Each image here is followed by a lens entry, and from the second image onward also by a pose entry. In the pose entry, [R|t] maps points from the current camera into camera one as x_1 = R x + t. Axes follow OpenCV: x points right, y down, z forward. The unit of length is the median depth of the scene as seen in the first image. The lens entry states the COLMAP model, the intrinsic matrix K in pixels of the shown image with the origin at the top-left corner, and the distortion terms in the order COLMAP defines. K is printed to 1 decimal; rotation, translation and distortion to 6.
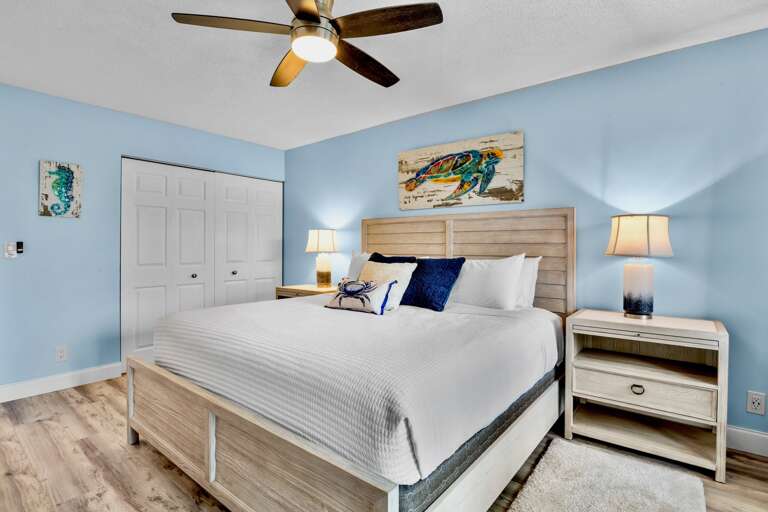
lens RADIAL K [[374.1, 0, 385.0], [0, 374.1, 249.7], [0, 0, 1]] dist [-0.014876, 0.000165]
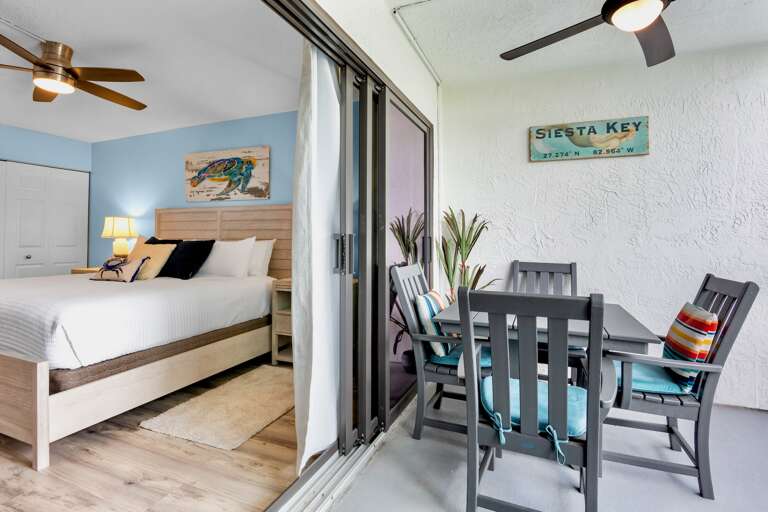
lens RADIAL K [[380.1, 0, 382.6], [0, 380.1, 233.3], [0, 0, 1]] dist [-0.016698, -0.000131]
pose [[0.962345, 0.003869, 0.271804, 0.368492], [0.000669, 0.999862, -0.016603, 0.018118], [-0.271831, 0.016159, 0.962209, -0.398198]]
